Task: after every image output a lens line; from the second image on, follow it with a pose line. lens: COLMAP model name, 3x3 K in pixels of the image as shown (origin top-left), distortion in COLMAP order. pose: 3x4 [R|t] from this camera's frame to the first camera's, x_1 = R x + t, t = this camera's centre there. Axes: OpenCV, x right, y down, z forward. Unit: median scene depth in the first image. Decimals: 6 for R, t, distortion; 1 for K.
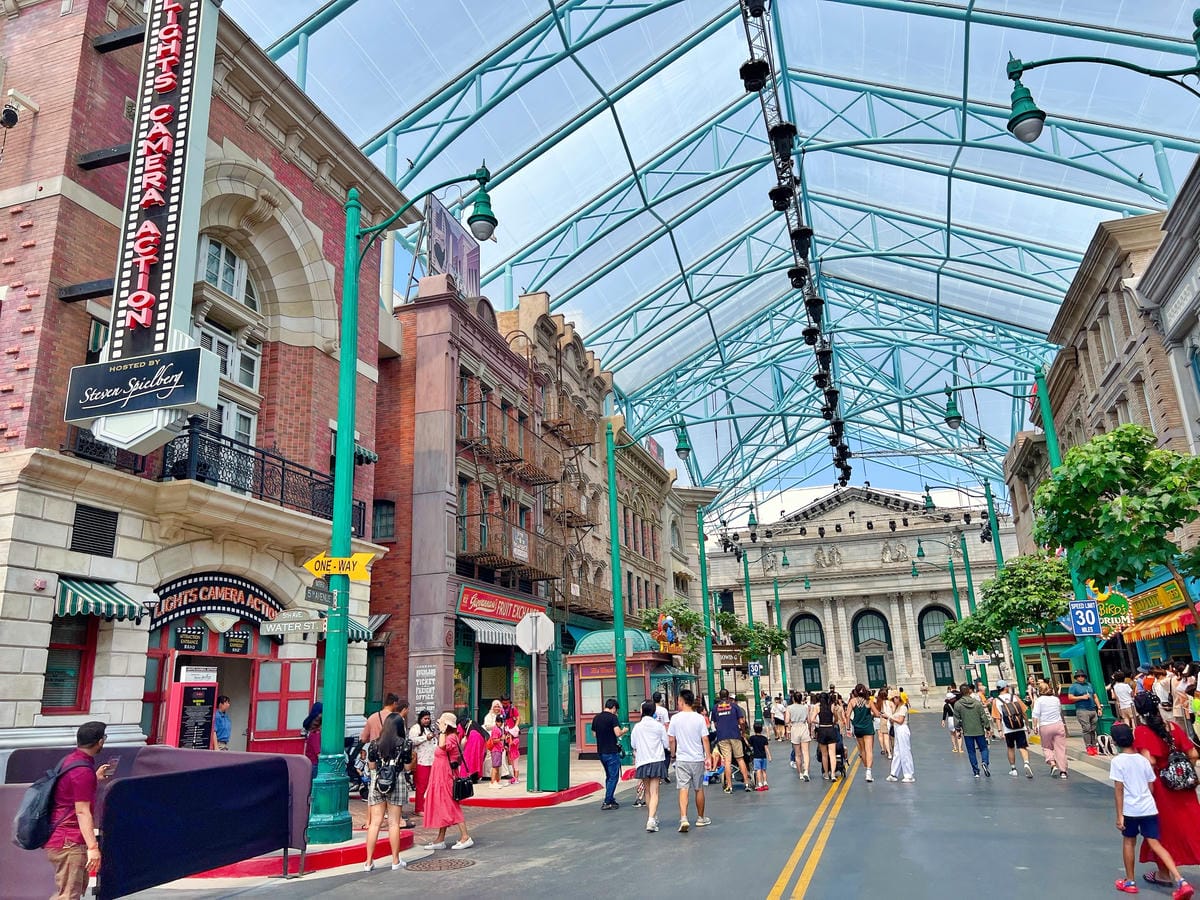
lens RADIAL K [[900.8, 0, 599.5], [0, 900.8, 450.4], [0, 0, 1]] dist [0.030321, -0.024089]
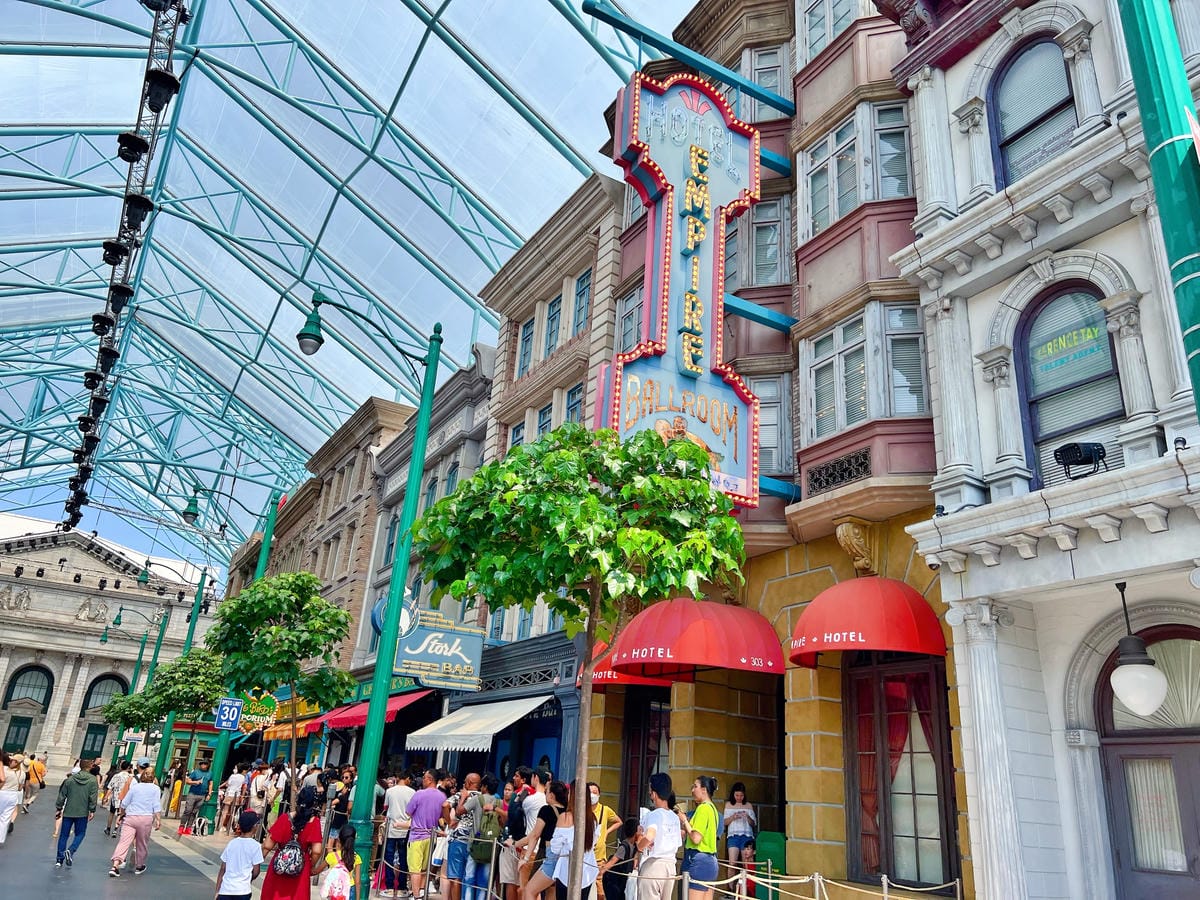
lens RADIAL K [[900.8, 0, 596.8], [0, 900.8, 444.3], [0, 0, 1]] dist [0.030321, -0.024089]
pose [[0.663791, 0.358727, 0.656275, -0.023599], [-0.298967, 0.931581, -0.206821, -0.024282], [-0.685566, -0.058918, 0.725623, -0.092350]]
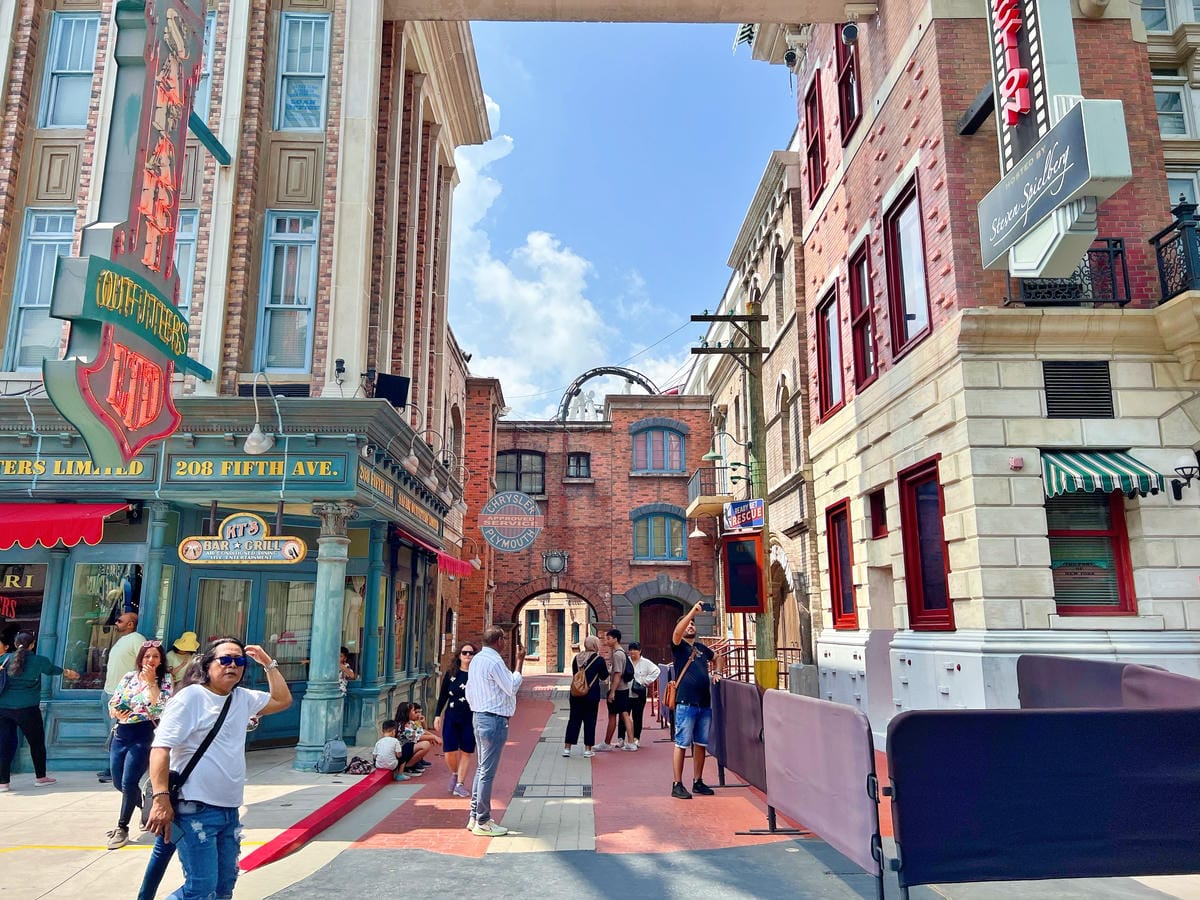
lens RADIAL K [[900.8, 0, 600.3], [0, 900.8, 439.6], [0, 0, 1]] dist [0.030321, -0.024089]
pose [[0.320438, -0.154316, -0.934615, 0.025566], [0.249415, 0.965572, -0.073914, 0.049672], [0.913844, -0.209423, 0.347895, 0.193150]]
